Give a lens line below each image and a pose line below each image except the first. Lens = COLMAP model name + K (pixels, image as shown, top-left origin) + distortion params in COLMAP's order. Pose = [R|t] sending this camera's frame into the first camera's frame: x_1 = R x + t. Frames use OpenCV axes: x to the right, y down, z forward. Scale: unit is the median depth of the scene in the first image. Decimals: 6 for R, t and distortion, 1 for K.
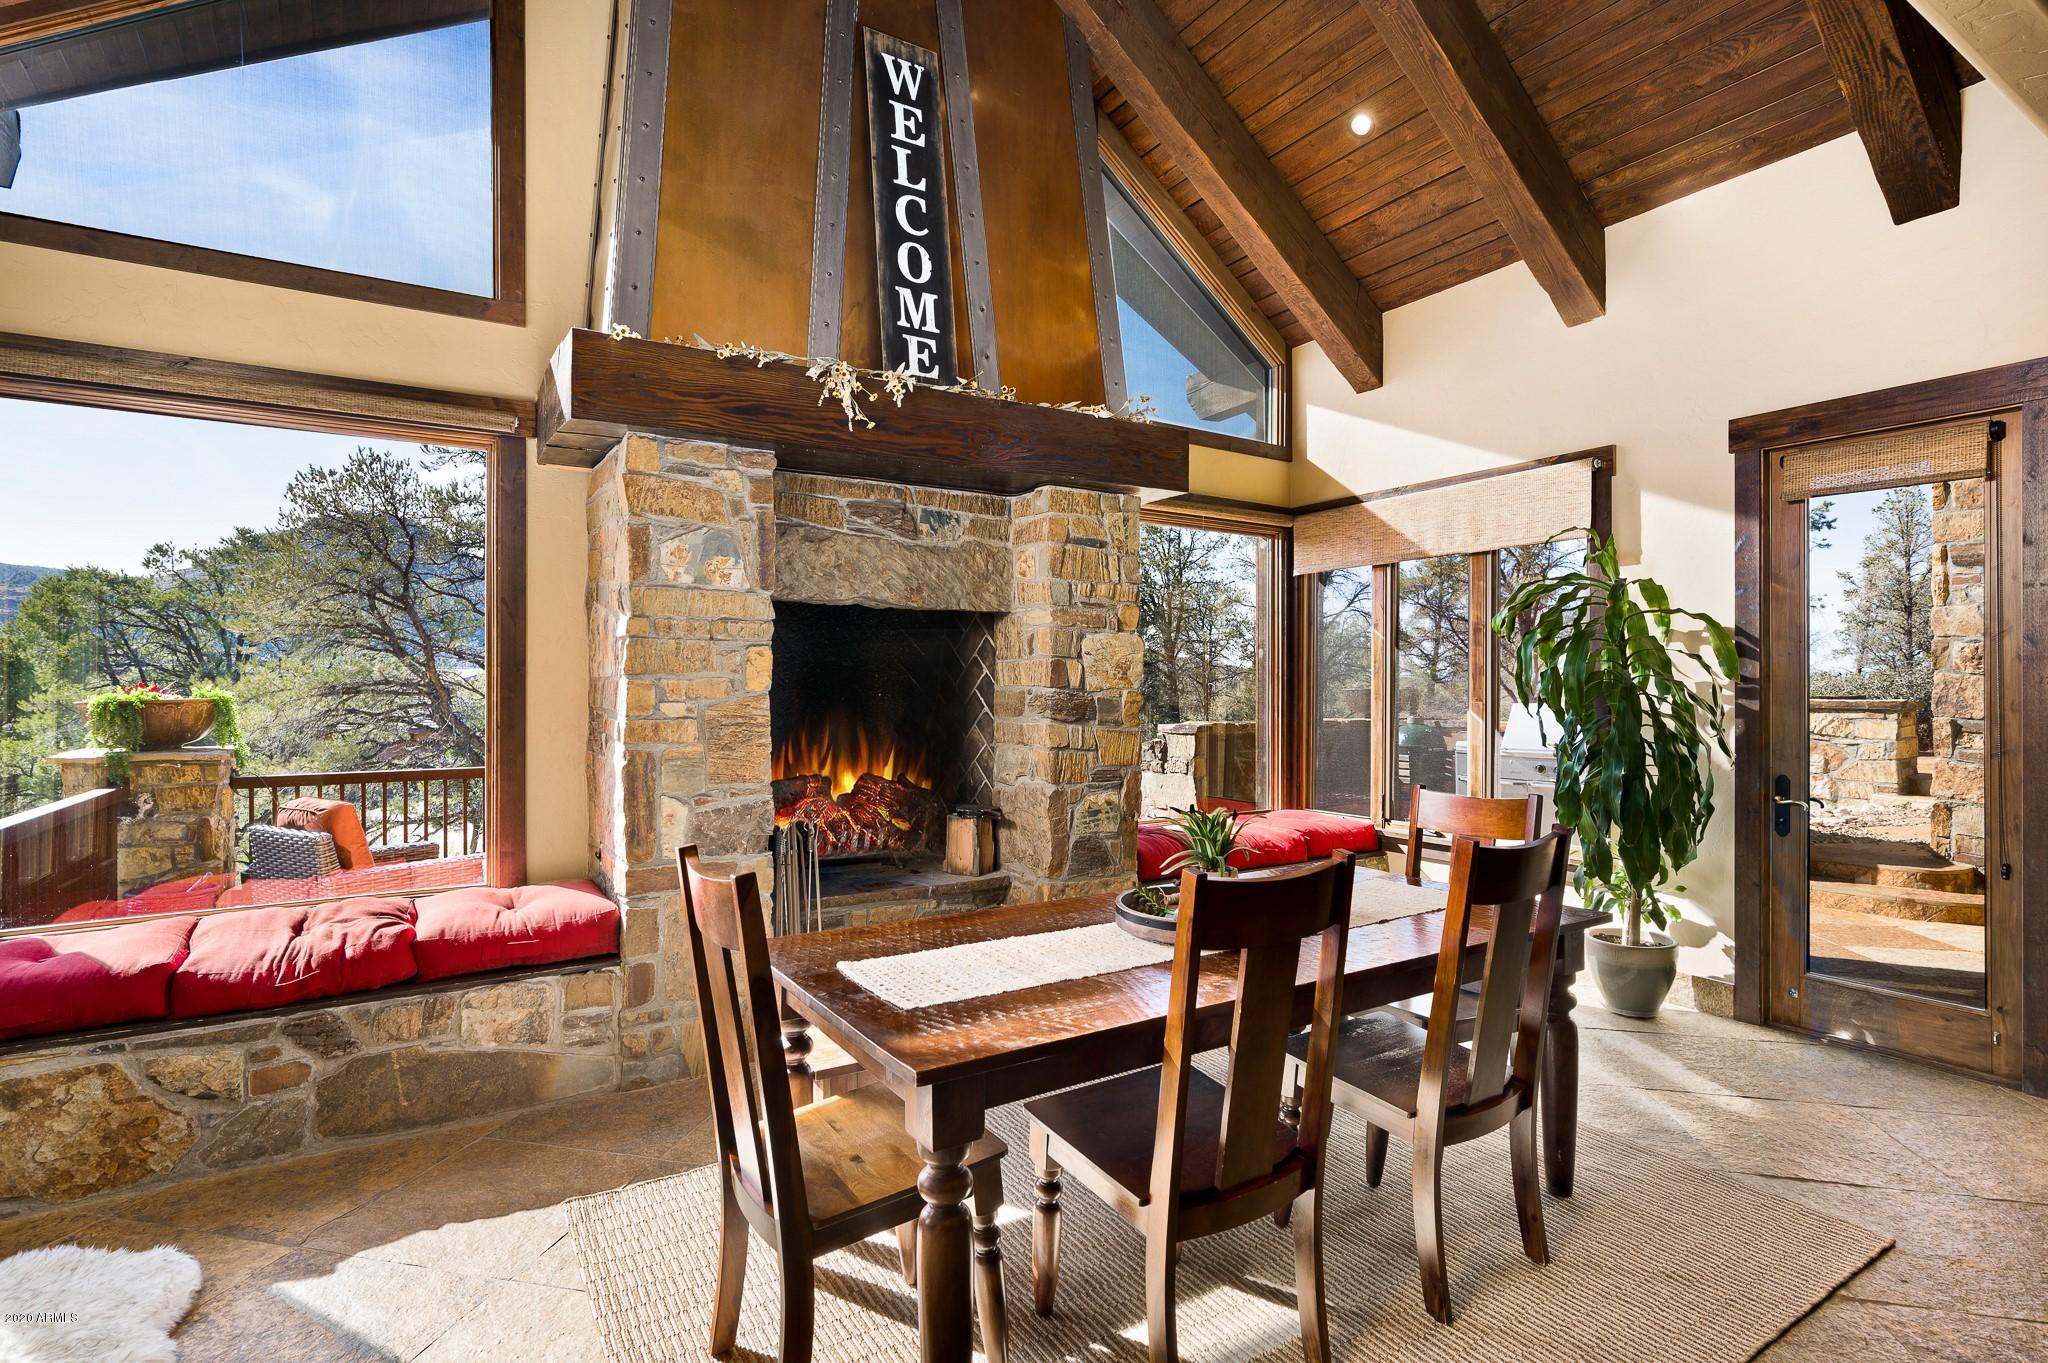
lens RADIAL K [[1011.6, 0, 1015.9], [0, 1011.6, 685.0], [0, 0, 1]] dist [-0.003205, -0.000127]
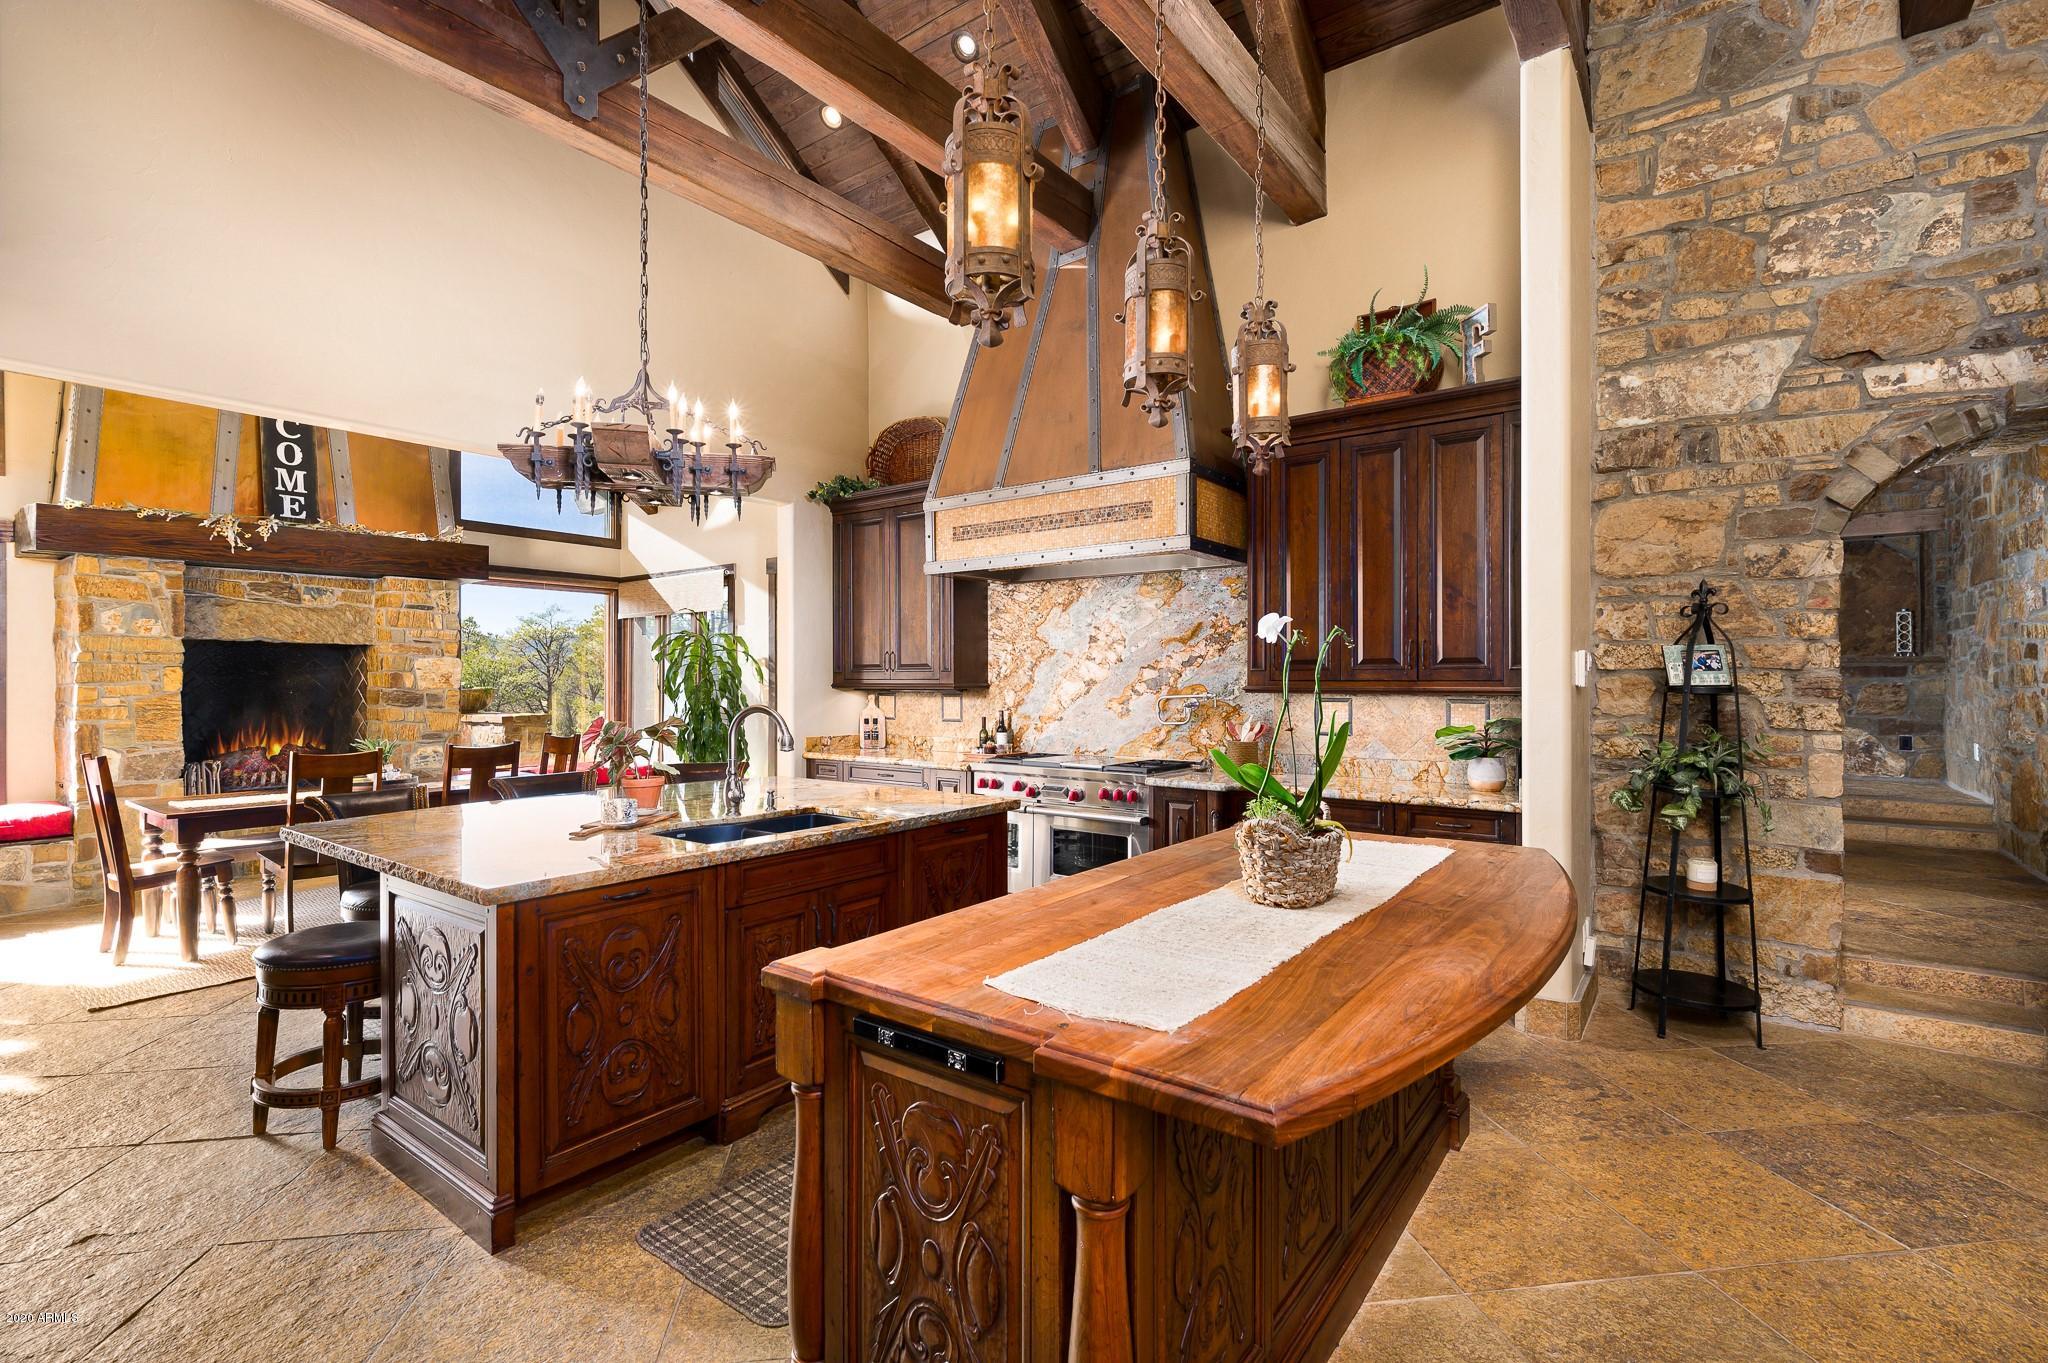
lens RADIAL K [[941.7, 0, 1024.0], [0, 941.7, 681.5], [0, 0, 1]] dist [0.001088, 0.000183]
pose [[0.933901, -0.002175, 0.357526, 0.541523], [0.000459, 0.999988, 0.004884, -0.018287], [-0.357532, -0.004397, 0.933890, -1.082799]]
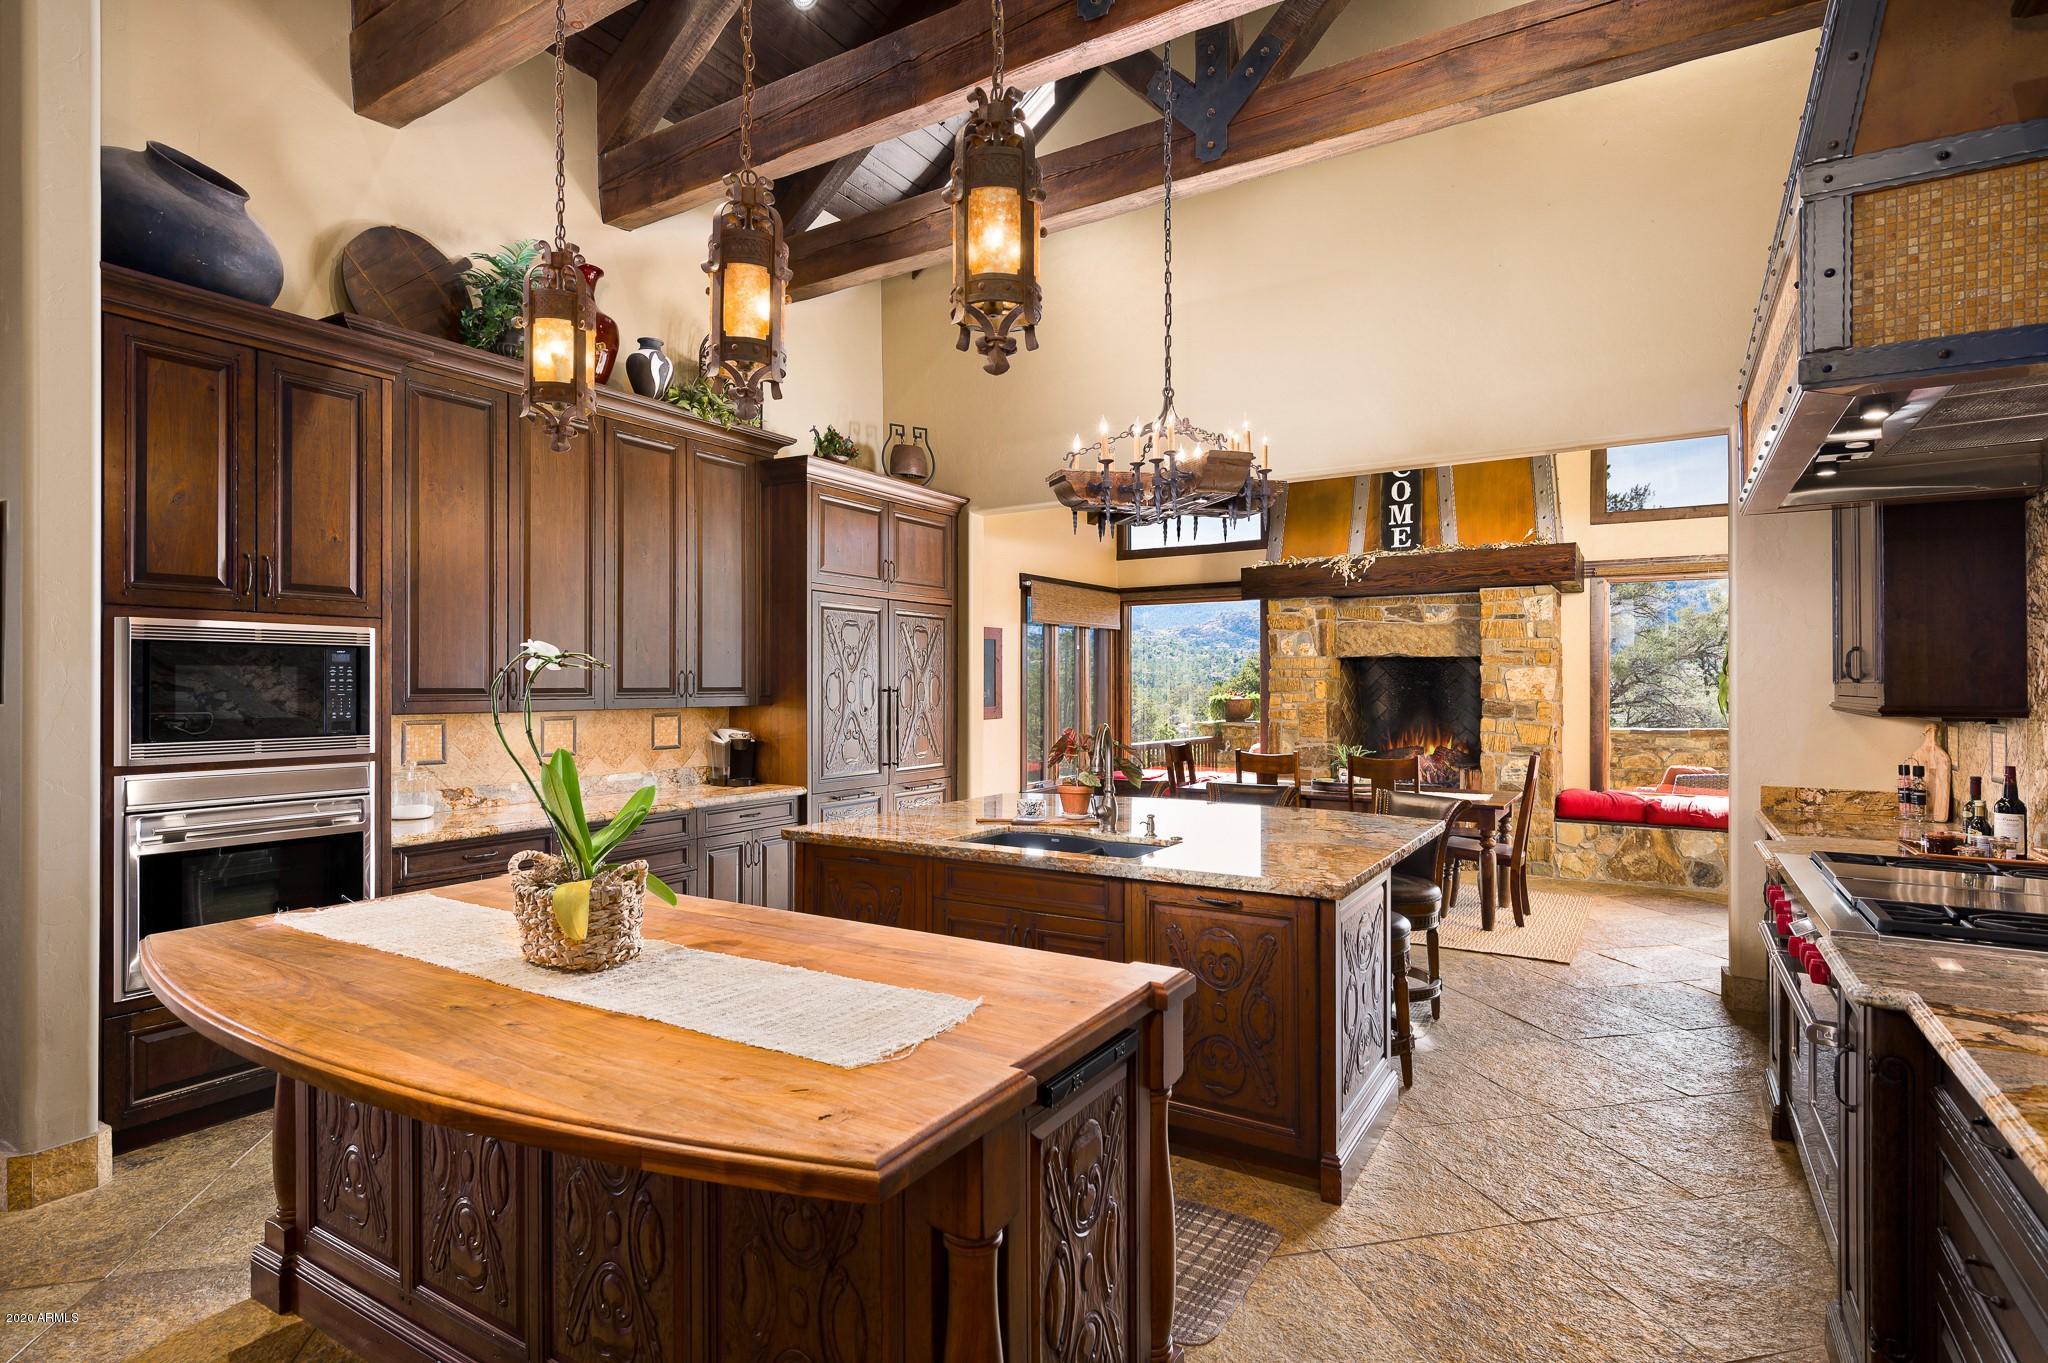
lens RADIAL K [[1017.3, 0, 1024.0], [0, 1017.3, 681.5], [0, 0, 1]] dist [0.000514, 0.000130]
pose [[0.443252, -0.004108, -0.896388, 1.458963], [0.002601, 0.999991, -0.003296, -0.026846], [0.896393, -0.000871, 0.443259, -0.622423]]
